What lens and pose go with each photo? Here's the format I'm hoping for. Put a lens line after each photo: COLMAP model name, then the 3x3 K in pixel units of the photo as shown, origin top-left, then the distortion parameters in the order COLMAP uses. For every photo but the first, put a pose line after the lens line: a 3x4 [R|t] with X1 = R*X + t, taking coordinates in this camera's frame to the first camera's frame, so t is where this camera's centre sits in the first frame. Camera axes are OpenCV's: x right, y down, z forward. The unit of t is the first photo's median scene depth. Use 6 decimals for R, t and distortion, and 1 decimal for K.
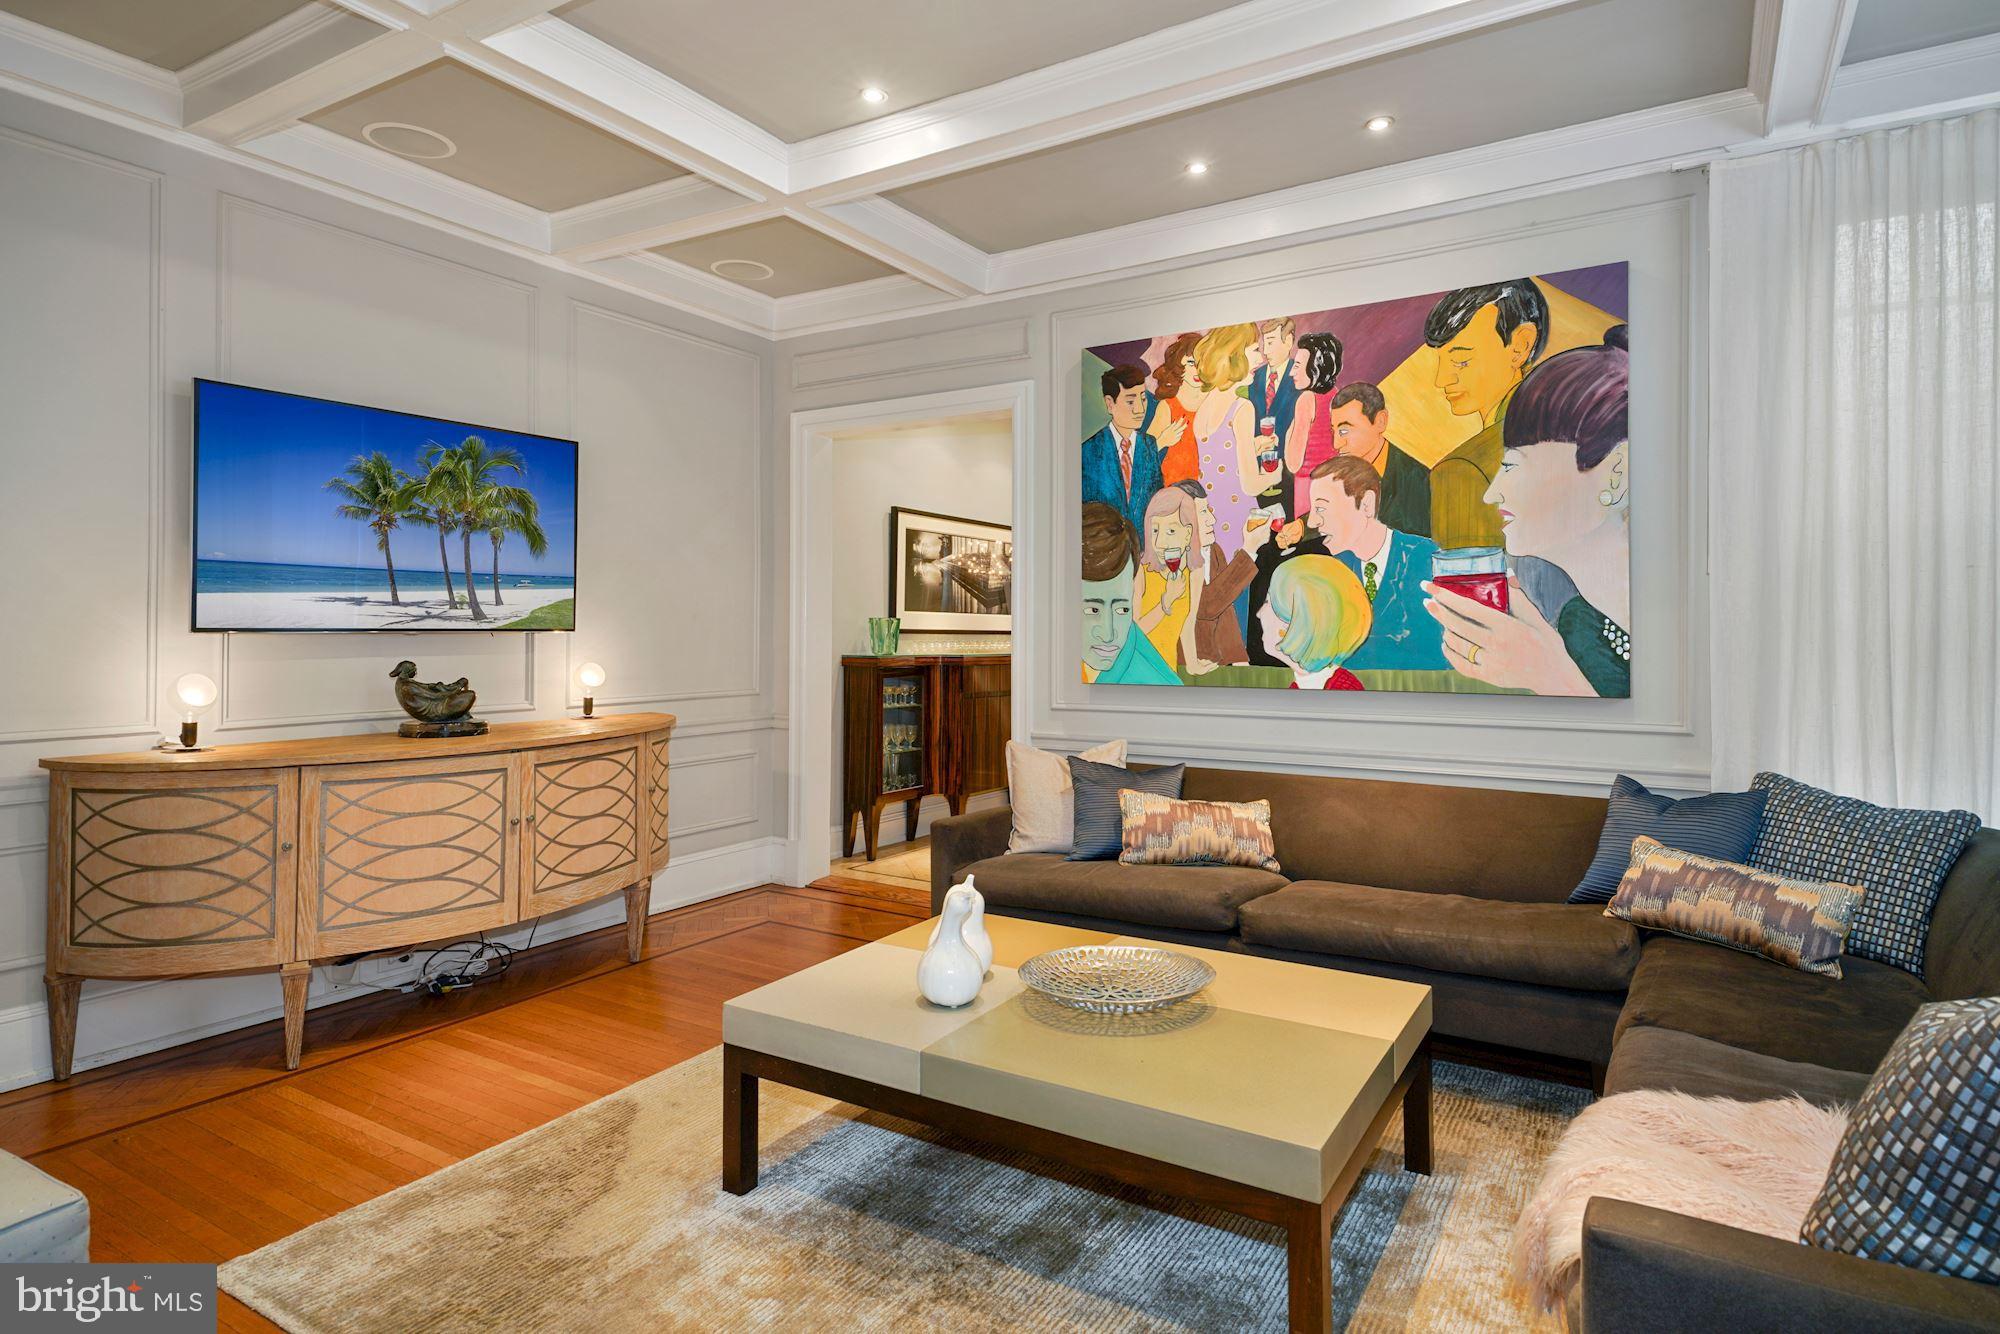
lens RADIAL K [[1137.7, 0, 1014.3], [0, 1137.7, 635.8], [0, 0, 1]] dist [0.024076, -0.013006]
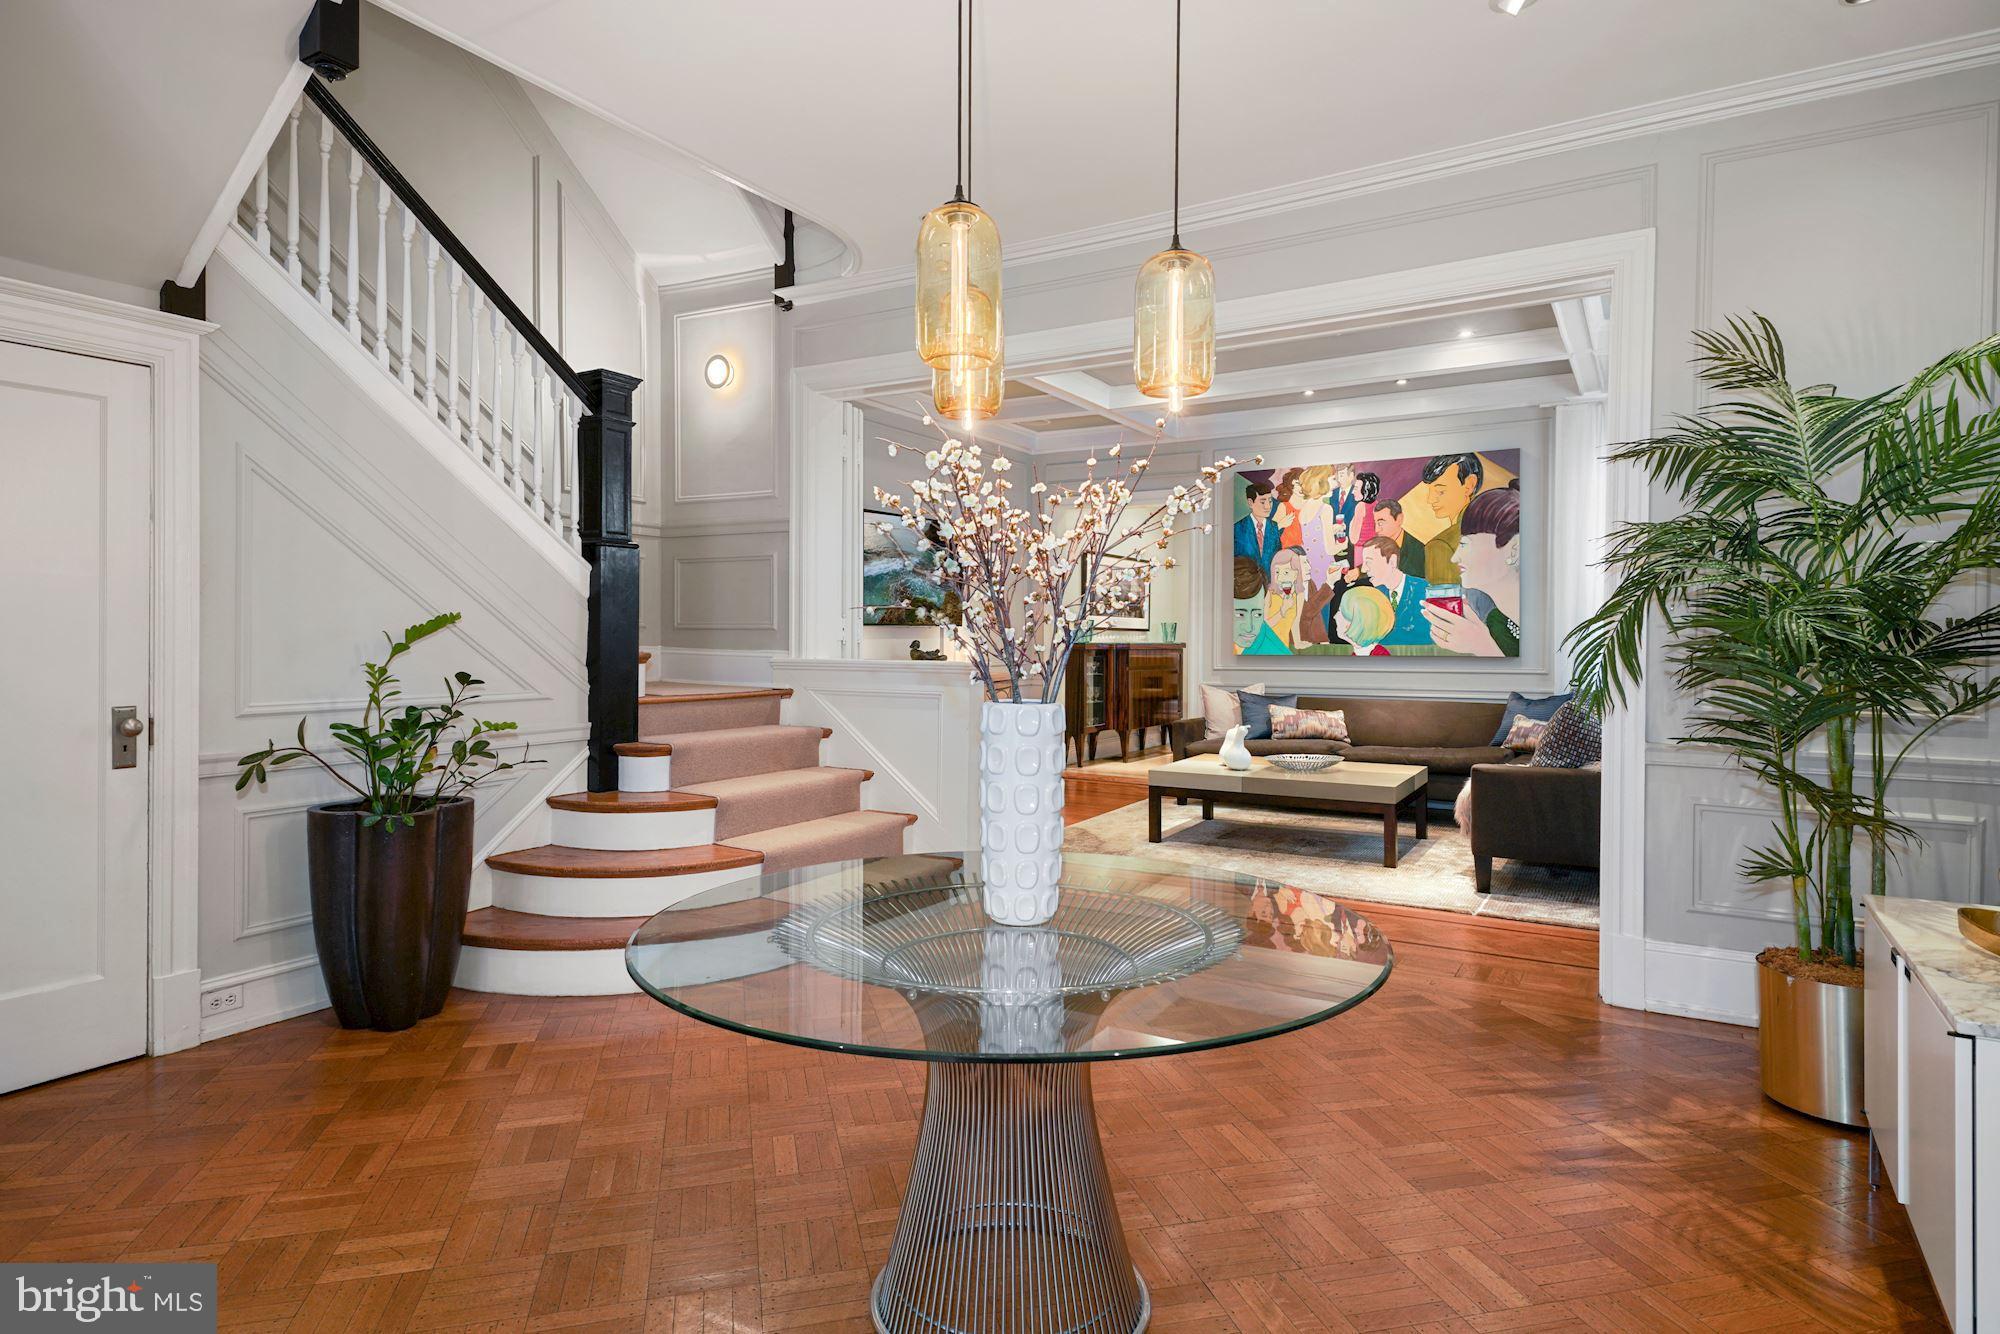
lens RADIAL K [[1137.7, 0, 1010.6], [0, 1137.7, 659.7], [0, 0, 1]] dist [0.024076, -0.013006]
pose [[0.999864, 0.000186, 0.016500, -0.371089], [-0.000466, 0.999856, 0.016968, 0.020894], [-0.016495, -0.016974, 0.999720, -0.932941]]
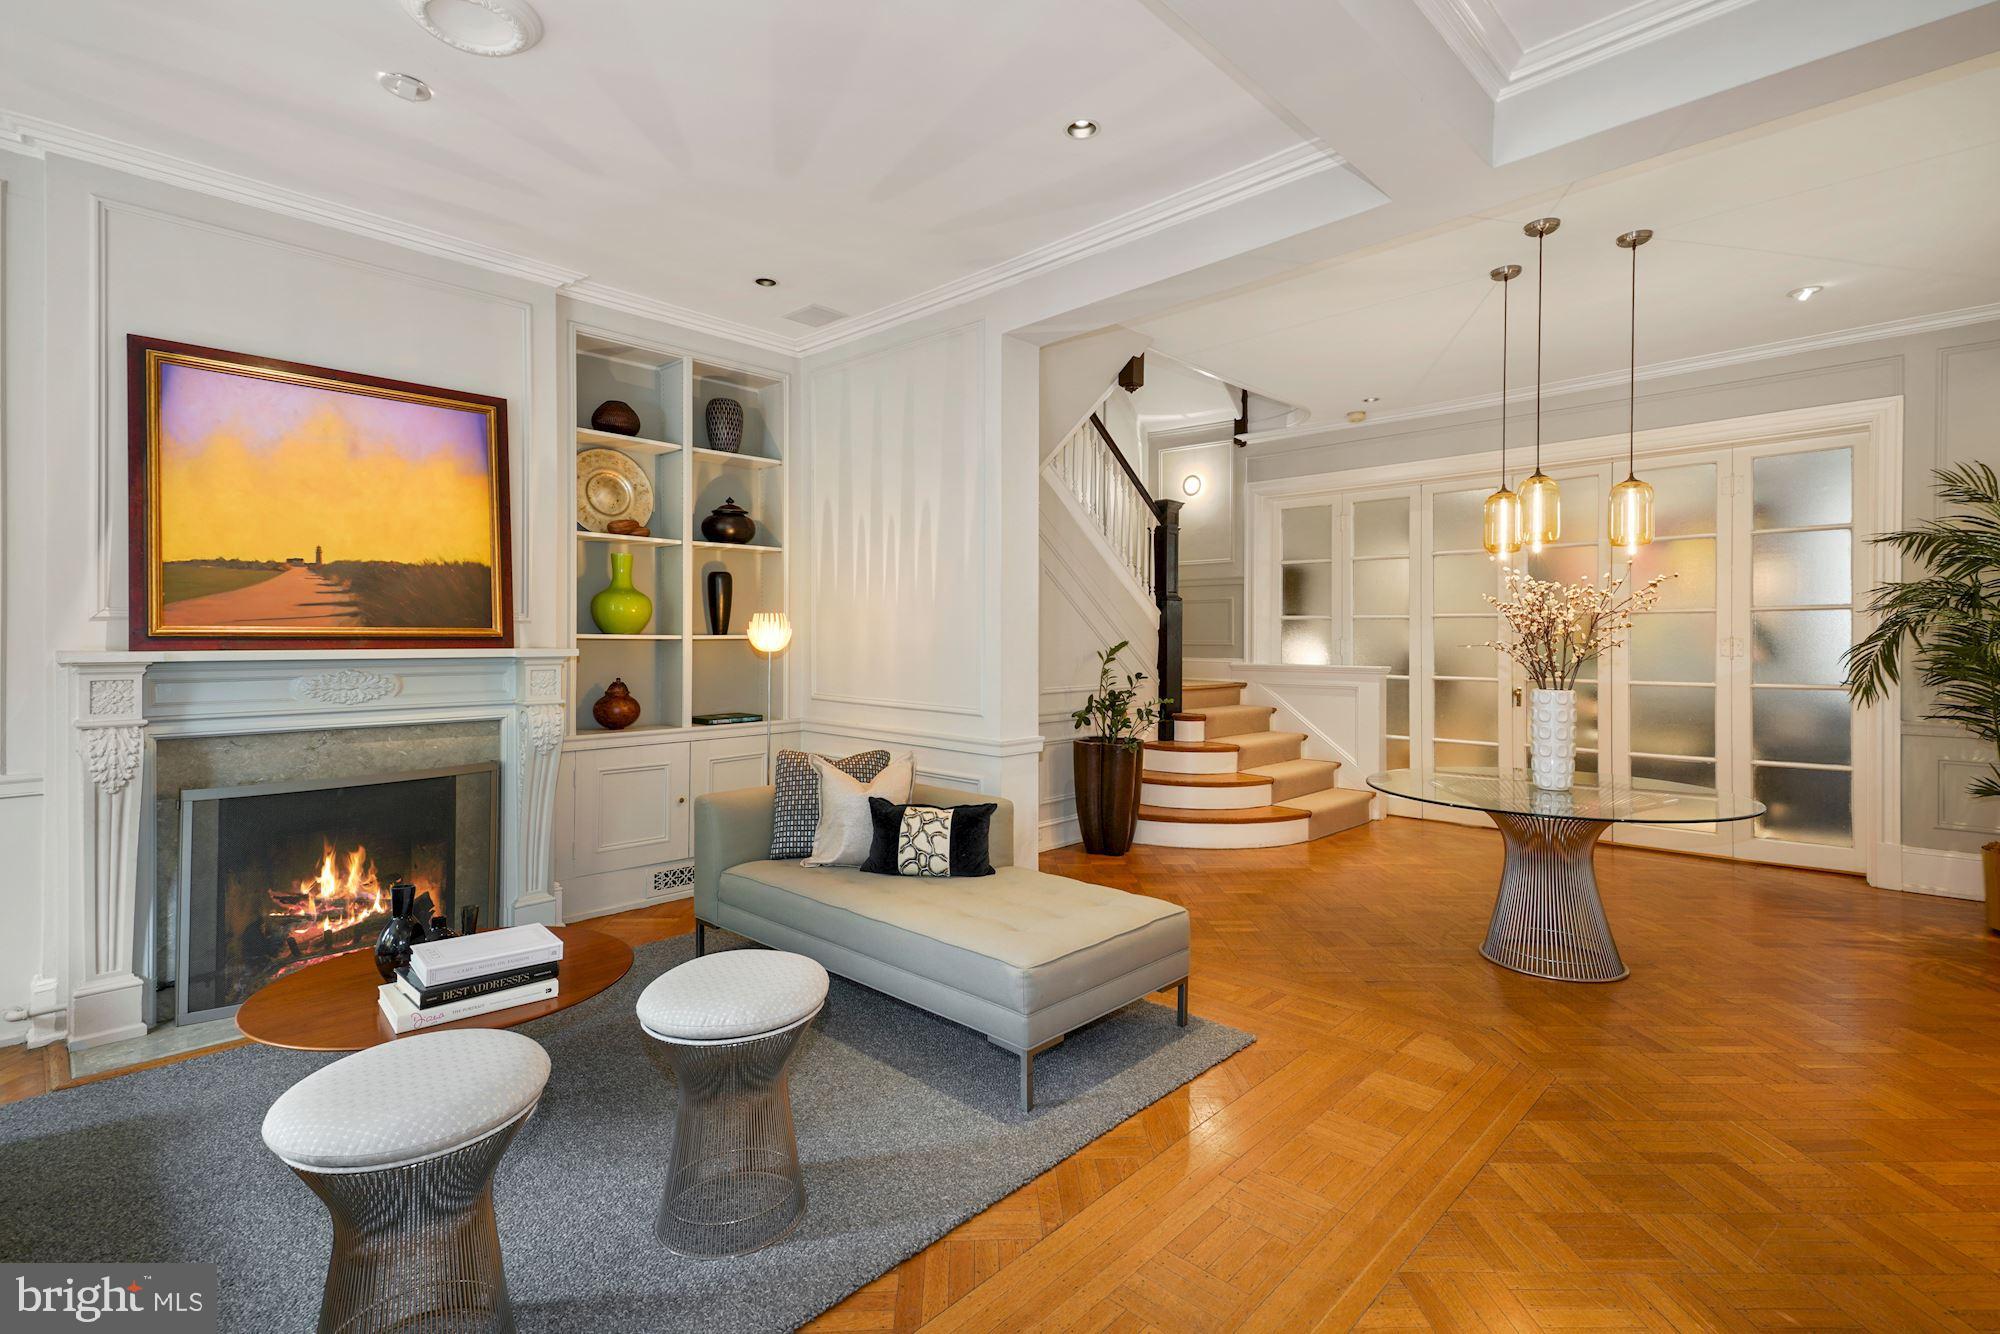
lens RADIAL K [[918.1, 0, 997.2], [0, 918.1, 647.3], [0, 0, 1]] dist [0.006406, -0.003708]
pose [[0.968185, -0.003052, -0.250219, -1.779722], [0.003926, 0.999988, 0.002991, -0.068818], [0.250207, -0.003878, 0.968185, -3.377069]]
